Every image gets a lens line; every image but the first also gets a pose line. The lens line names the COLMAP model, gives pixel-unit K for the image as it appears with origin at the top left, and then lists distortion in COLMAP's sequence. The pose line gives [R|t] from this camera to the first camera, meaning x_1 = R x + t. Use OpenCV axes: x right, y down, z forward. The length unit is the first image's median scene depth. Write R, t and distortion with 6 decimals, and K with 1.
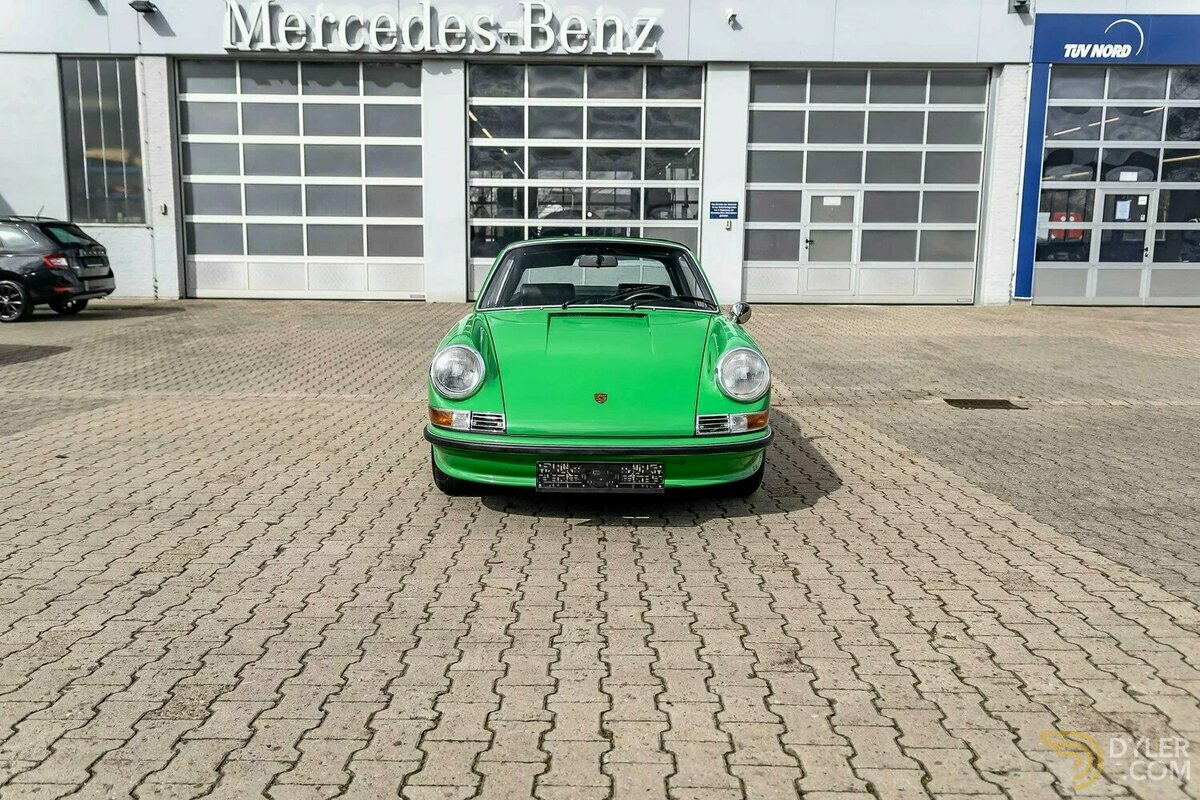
lens RADIAL K [[996.9, 0, 597.0], [0, 996.9, 401.4], [0, 0, 1]] dist [0.001335, -0.007331]
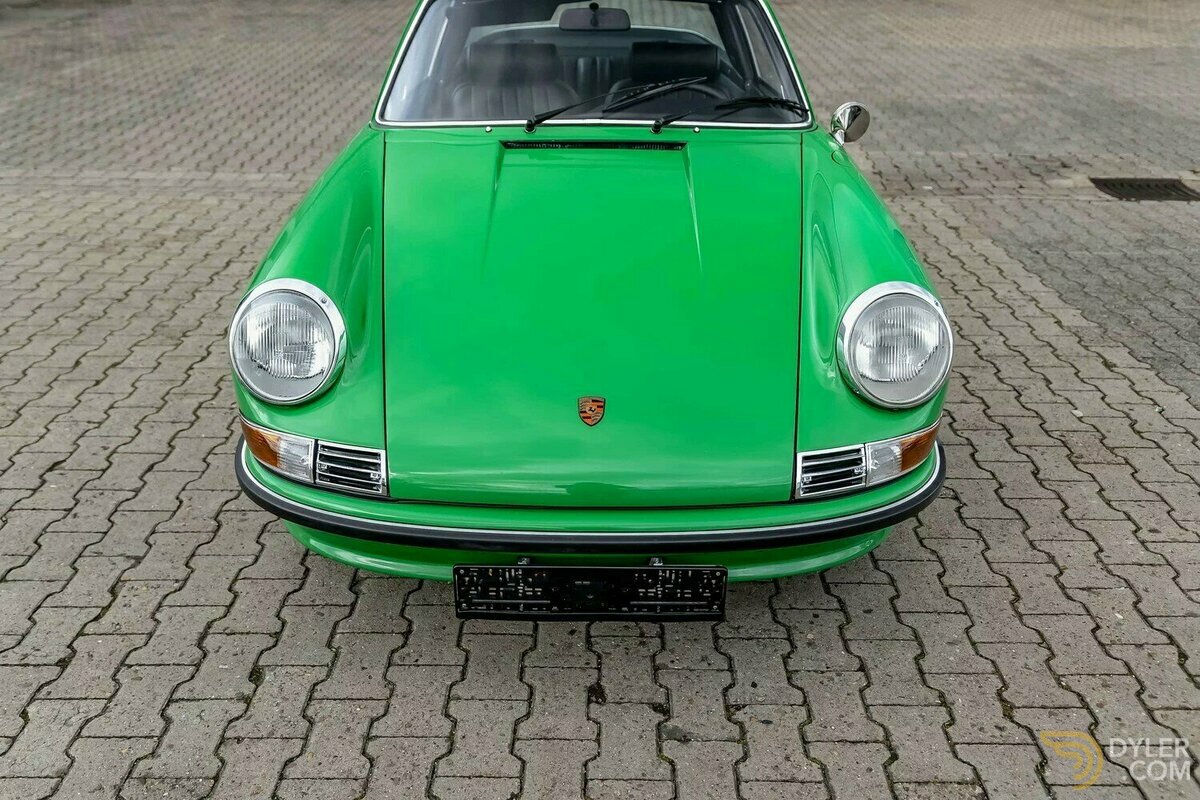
lens RADIAL K [[980.0, 0, 599.1], [0, 980.0, 429.0], [0, 0, 1]] dist [0.004838, -0.001801]
pose [[0.999944, -0.001092, -0.010557, 0.003567], [0.004605, 0.940819, 0.338878, -0.042381], [0.009562, -0.338907, 0.940771, 0.162144]]
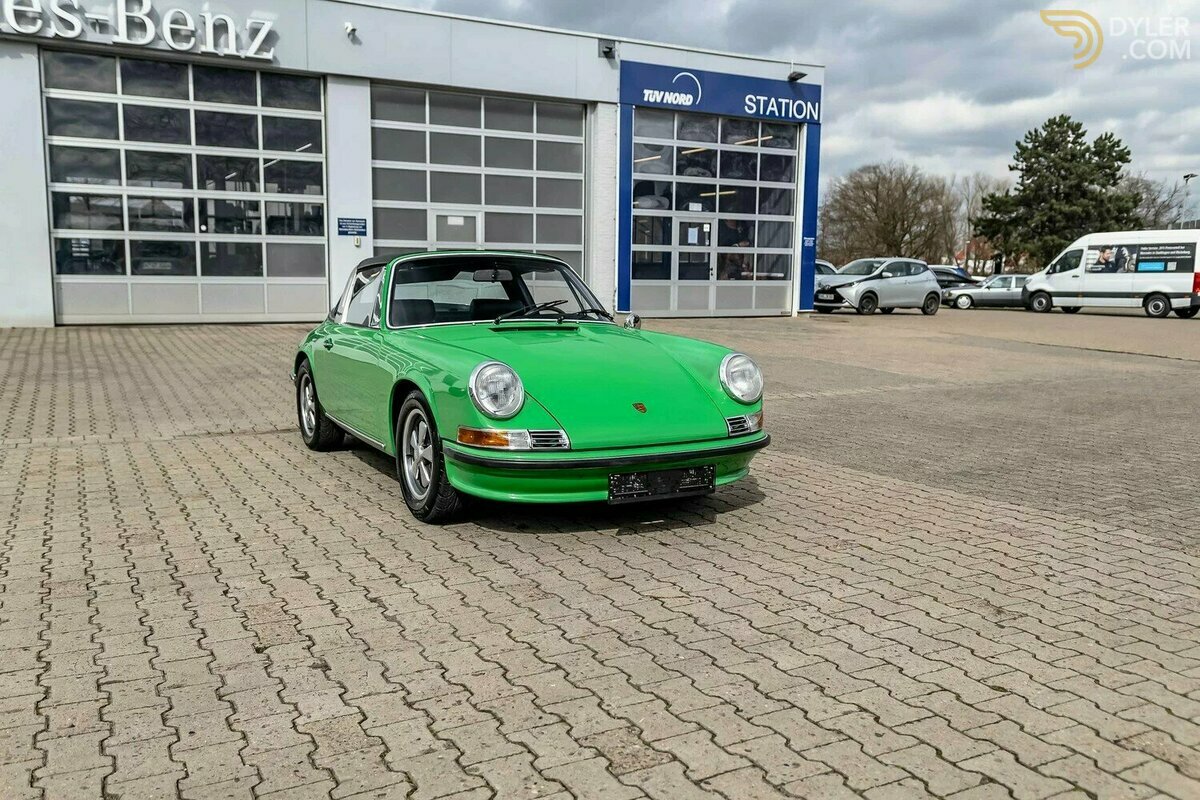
lens RADIAL K [[996.9, 0, 597.0], [0, 996.9, 401.4], [0, 0, 1]] dist [0.001335, -0.007331]
pose [[0.879134, -0.056947, 0.473160, -0.147758], [0.066139, 0.997807, -0.002794, -0.002730], [-0.471963, 0.033751, 0.880972, 0.034729]]
